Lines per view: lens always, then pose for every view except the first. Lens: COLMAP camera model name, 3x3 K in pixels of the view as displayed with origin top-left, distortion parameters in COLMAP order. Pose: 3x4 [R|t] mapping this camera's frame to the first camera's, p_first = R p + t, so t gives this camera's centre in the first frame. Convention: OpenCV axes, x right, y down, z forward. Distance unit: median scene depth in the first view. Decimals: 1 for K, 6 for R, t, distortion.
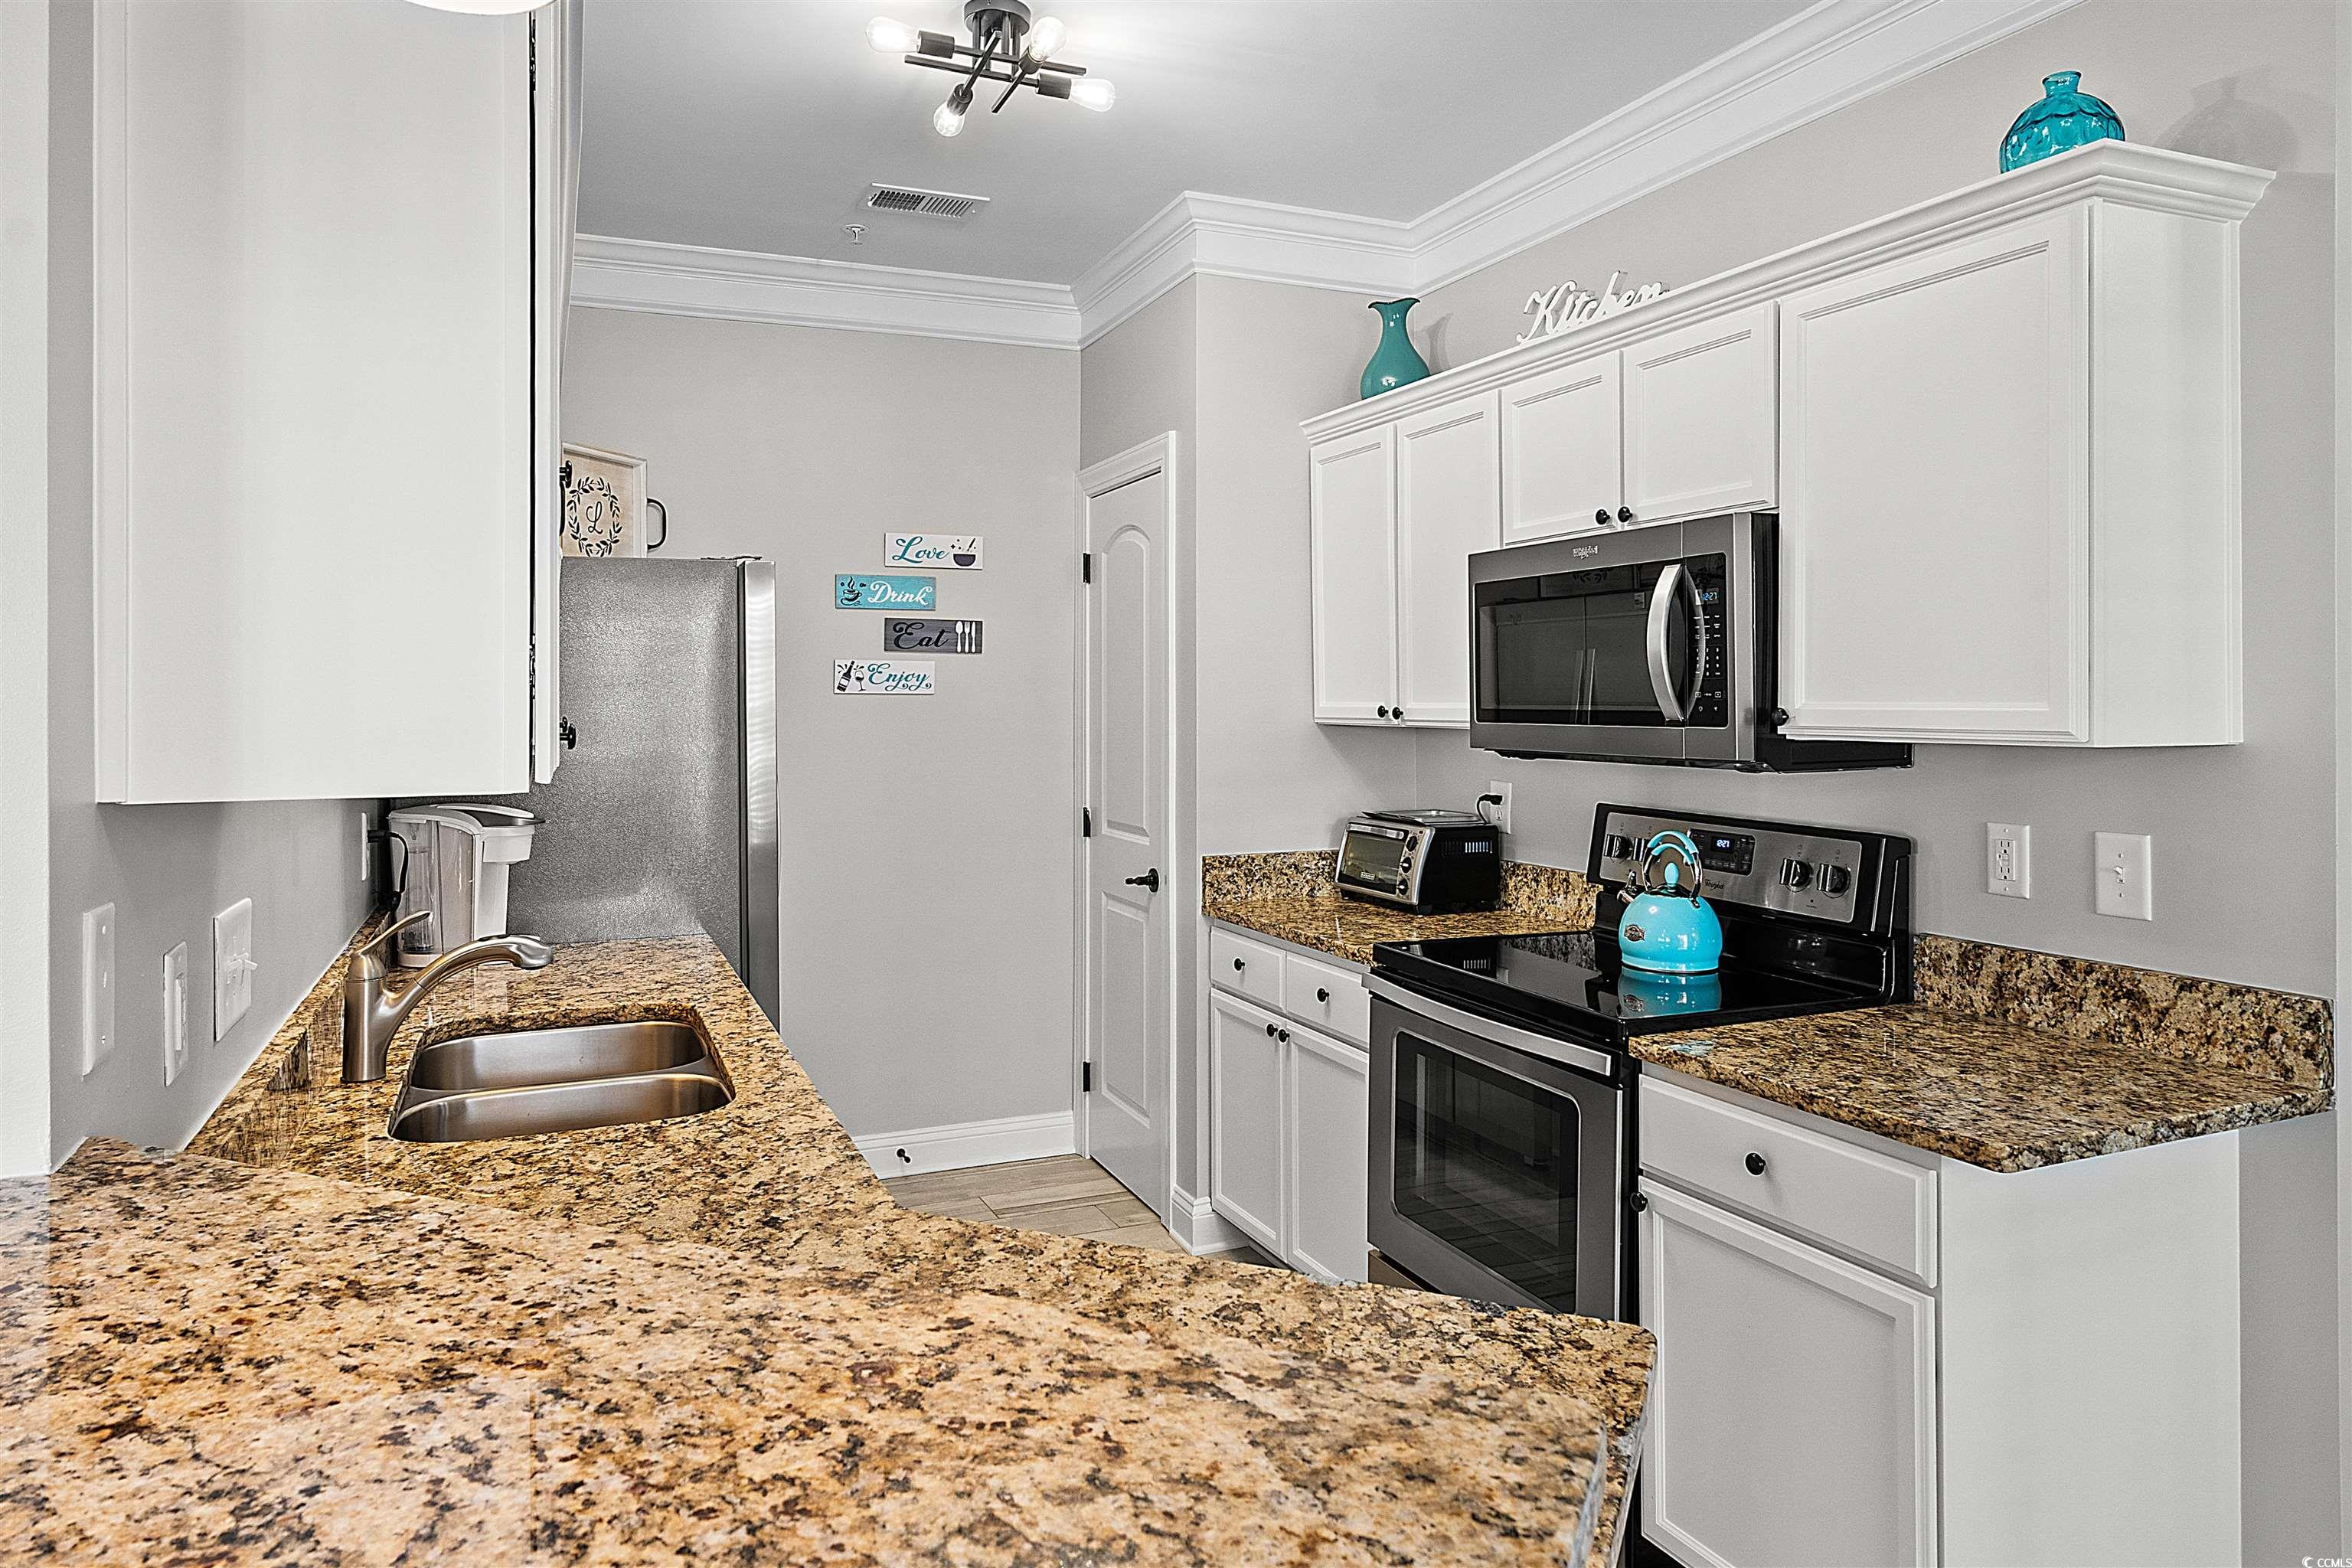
lens RADIAL K [[1521.7, 0, 1160.2], [0, 1521.7, 695.7], [0, 0, 1]] dist [-0.000661, -0.002673]
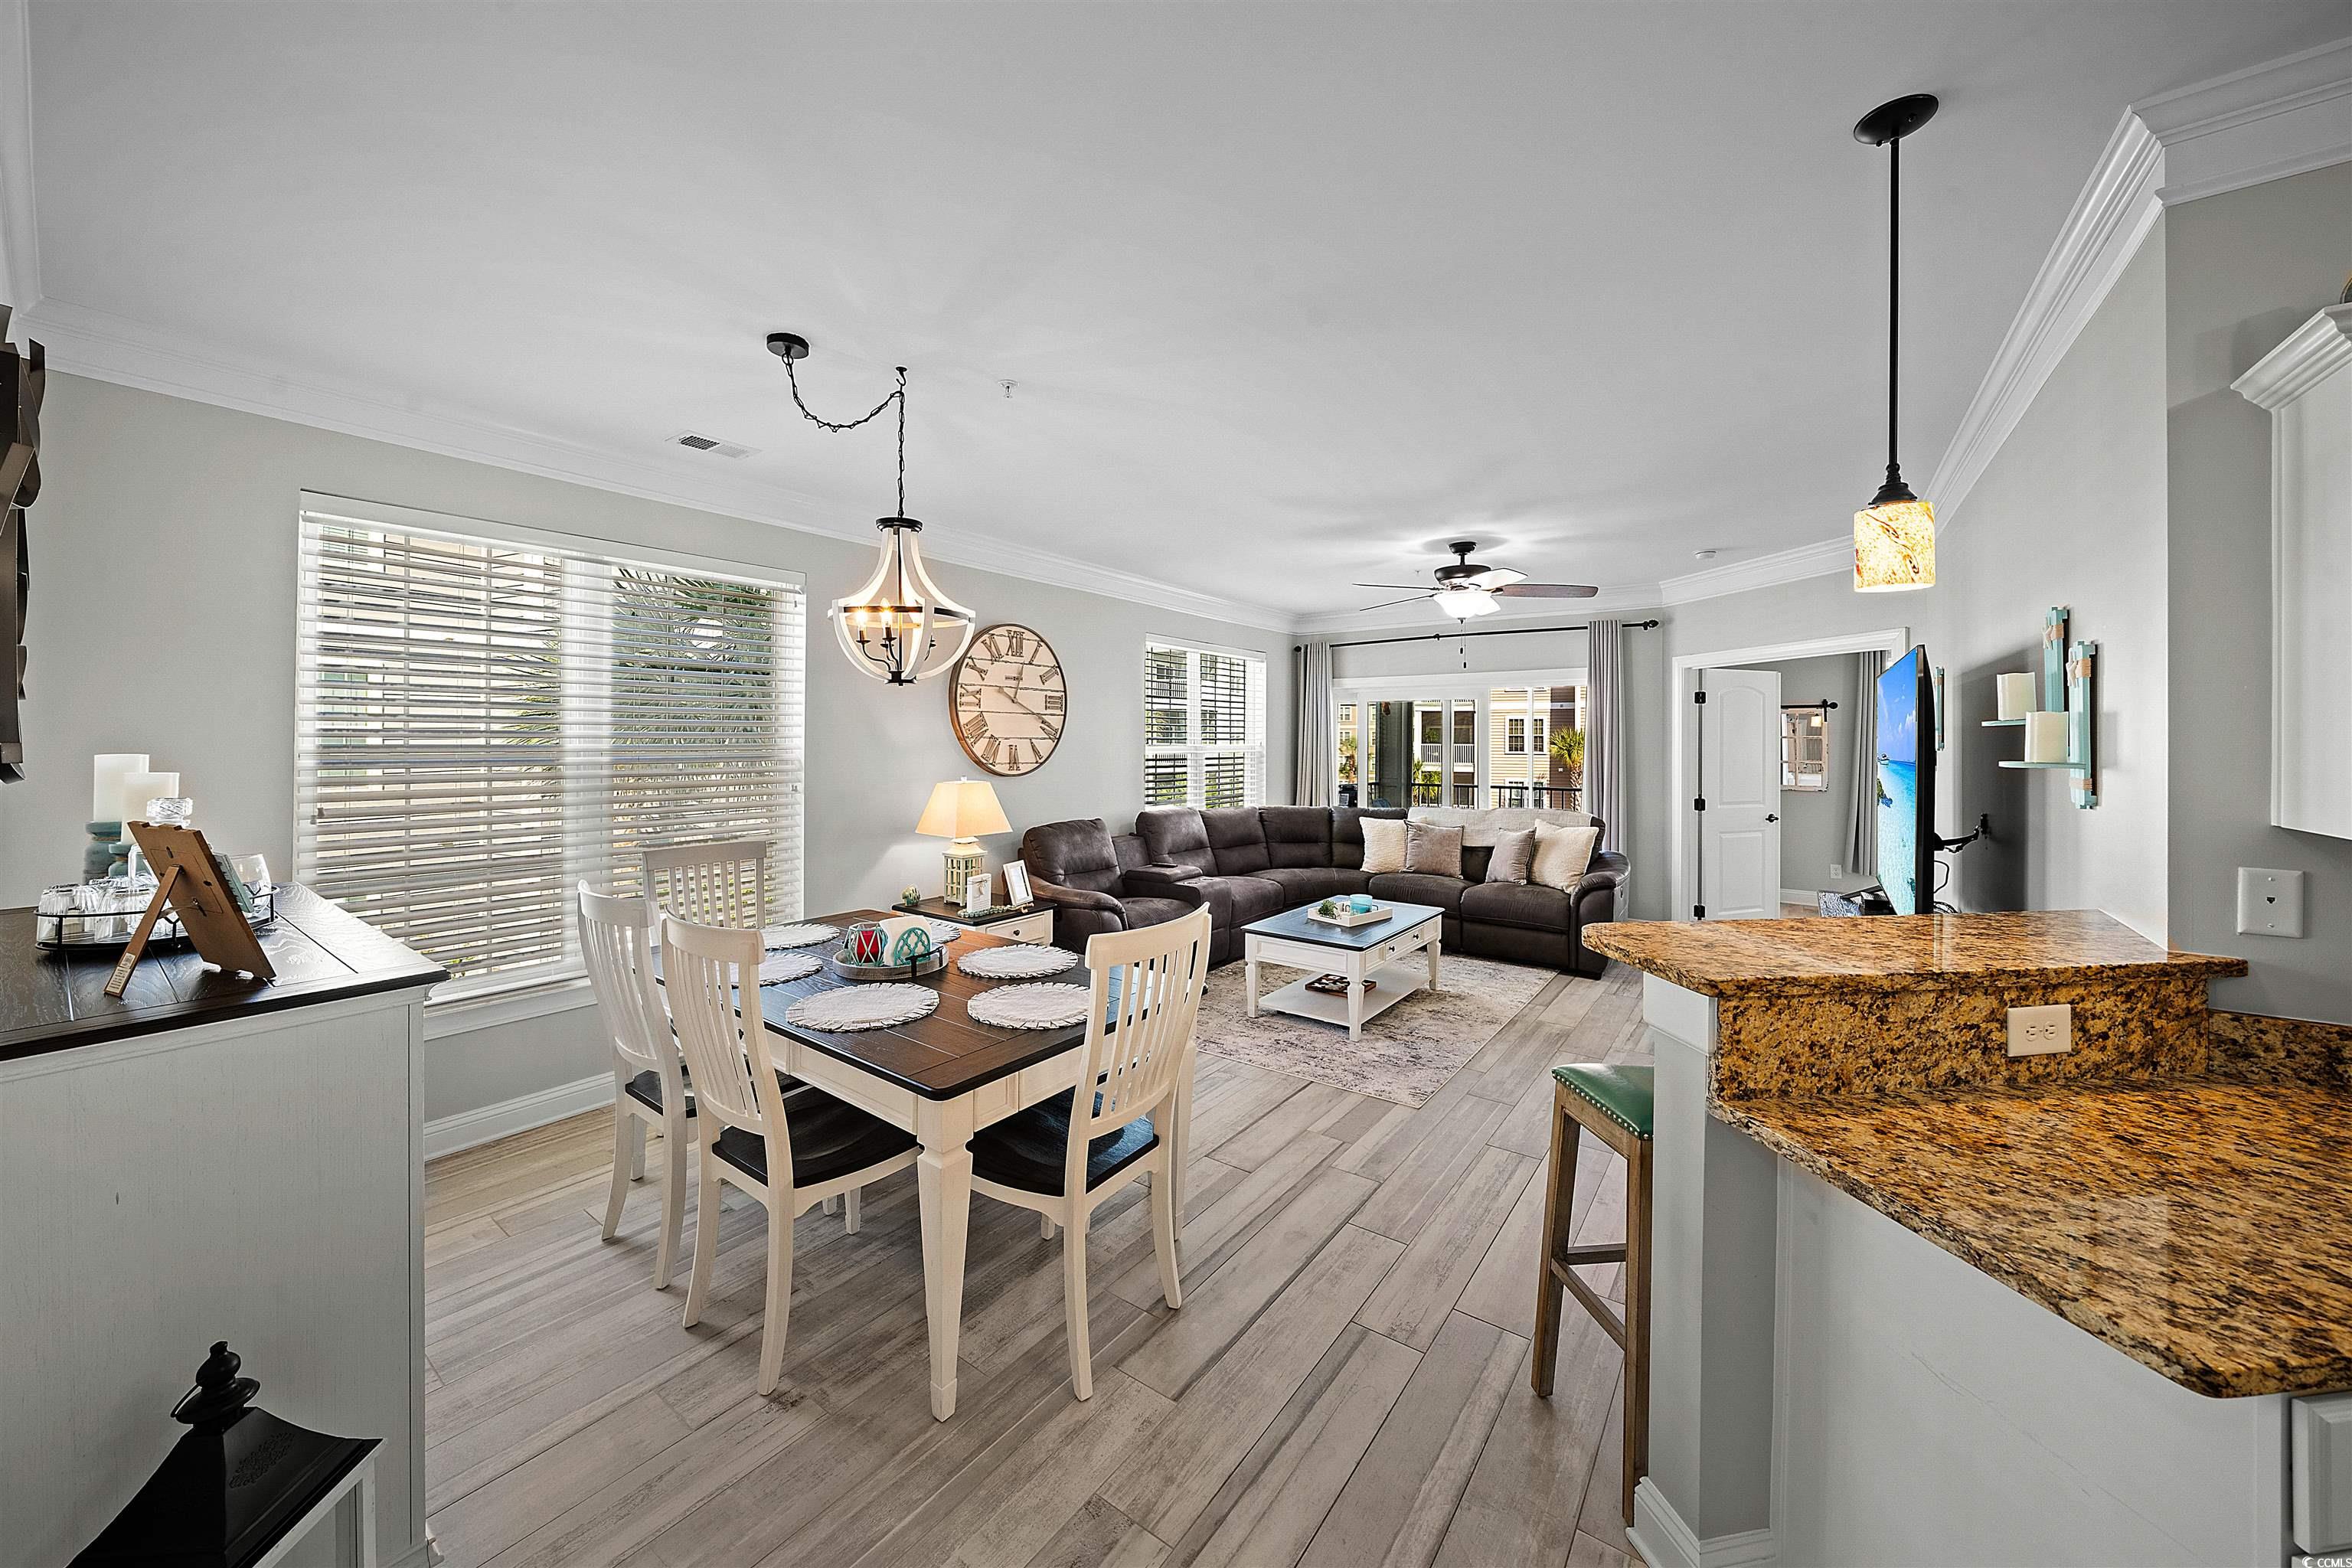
lens RADIAL K [[841.9, 0, 1159.9], [0, 841.9, 739.8], [0, 0, 1]] dist [-0.006526, -0.000686]
pose [[-0.855696, -0.002261, -0.517475, 0.660937], [0.000401, 0.999987, -0.005031, -0.027451], [0.517479, -0.004513, -0.855684, 0.561086]]
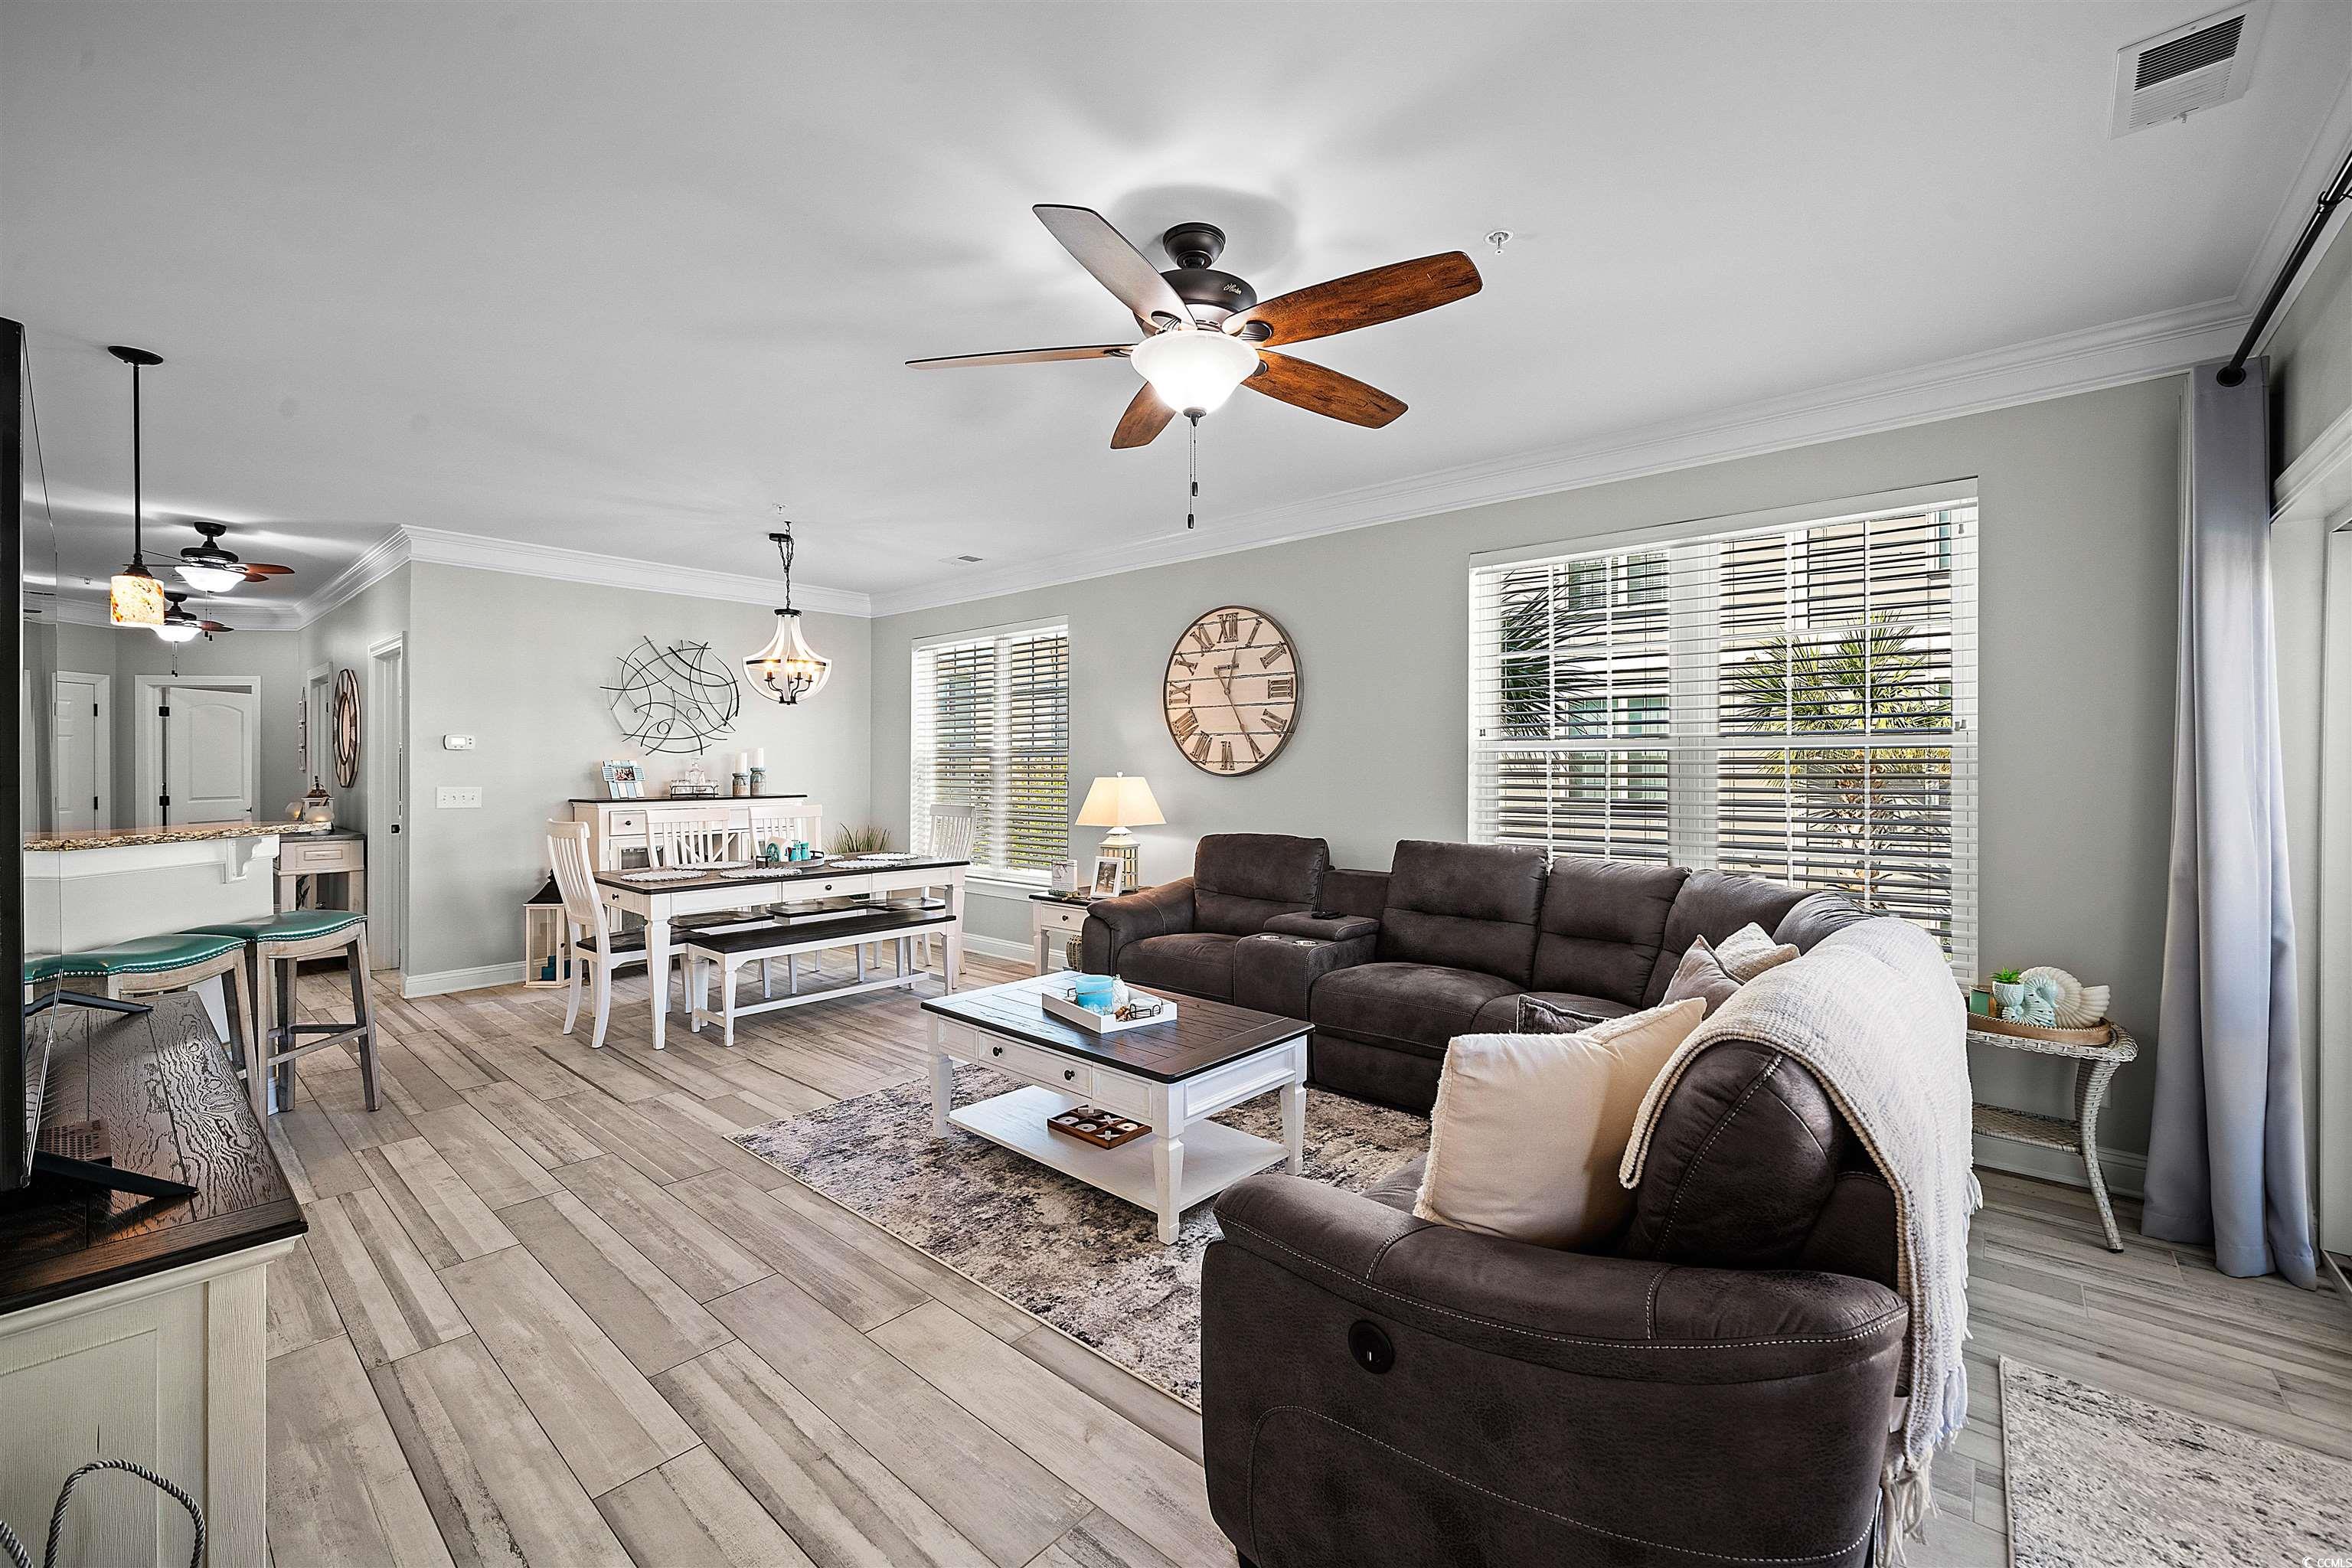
lens RADIAL K [[935.2, 0, 1167.6], [0, 935.2, 769.6], [0, 0, 1]] dist [0.002861, 0.000156]
pose [[-0.457271, -0.000692, 0.889327, -1.759875], [-0.003804, 0.999992, -0.001178, 0.036583], [-0.889319, -0.003921, -0.457270, -0.298849]]
